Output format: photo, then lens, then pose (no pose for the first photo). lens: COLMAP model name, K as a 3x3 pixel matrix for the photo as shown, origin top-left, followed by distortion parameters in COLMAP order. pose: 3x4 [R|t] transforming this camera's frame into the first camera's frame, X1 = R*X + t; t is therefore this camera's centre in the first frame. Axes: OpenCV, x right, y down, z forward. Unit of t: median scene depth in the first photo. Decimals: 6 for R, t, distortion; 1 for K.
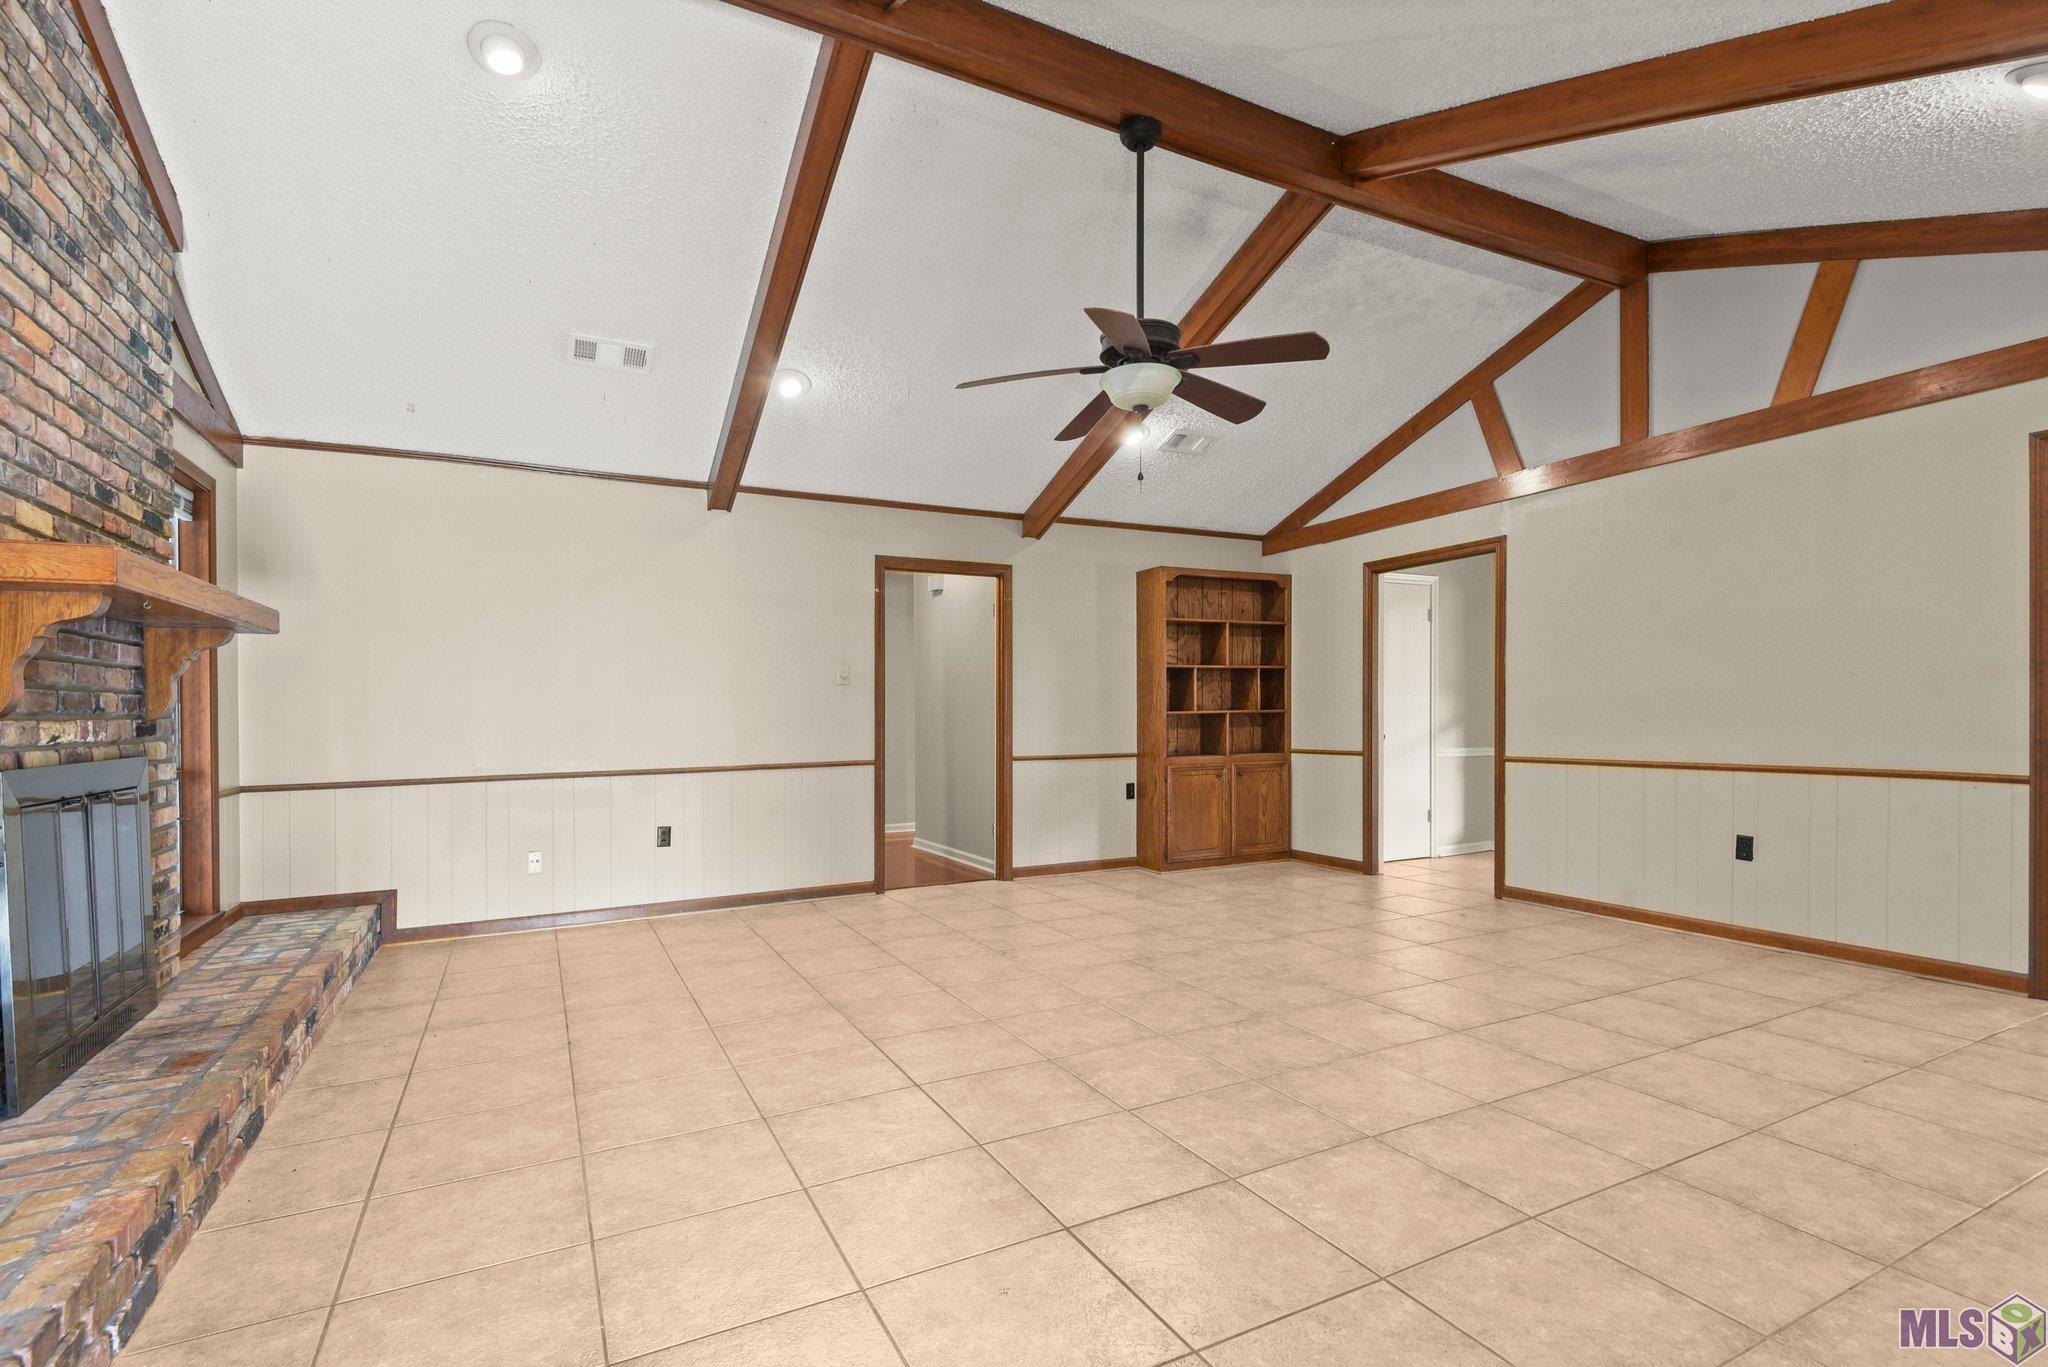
lens RADIAL K [[962.5, 0, 1021.5], [0, 962.5, 724.5], [0, 0, 1]] dist [0.000133, 0.000085]
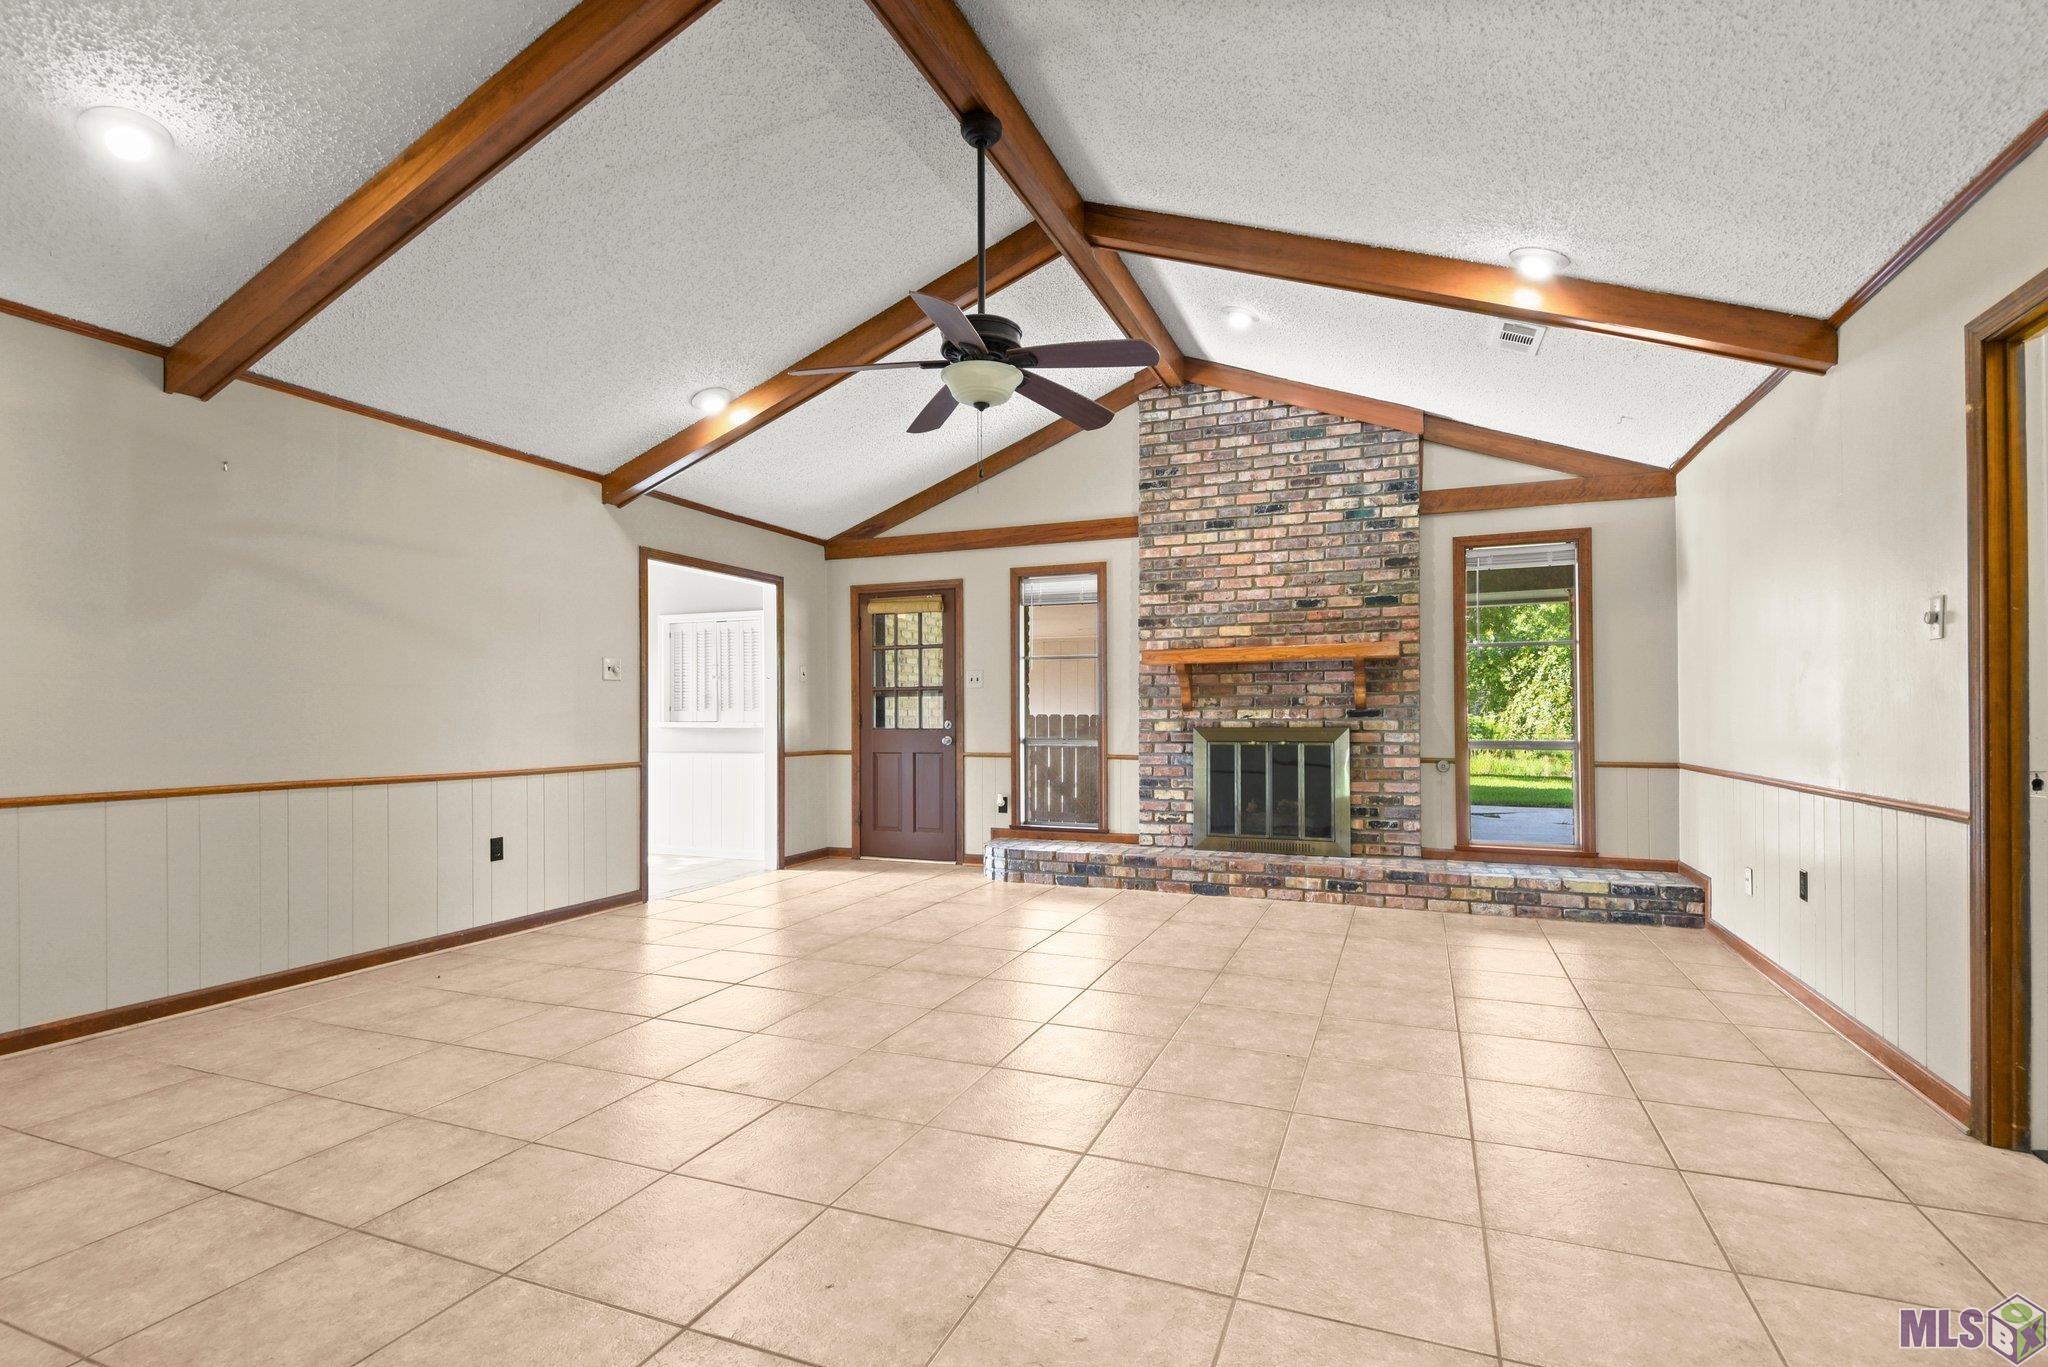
lens RADIAL K [[962.5, 0, 1021.5], [0, 962.5, 724.5], [0, 0, 1]] dist [0.000133, 0.000085]
pose [[-0.762066, 0.023252, -0.647082, 0.791495], [0.004220, 0.999512, 0.030946, -0.030756], [0.647486, 0.020852, -0.761792, 1.943591]]
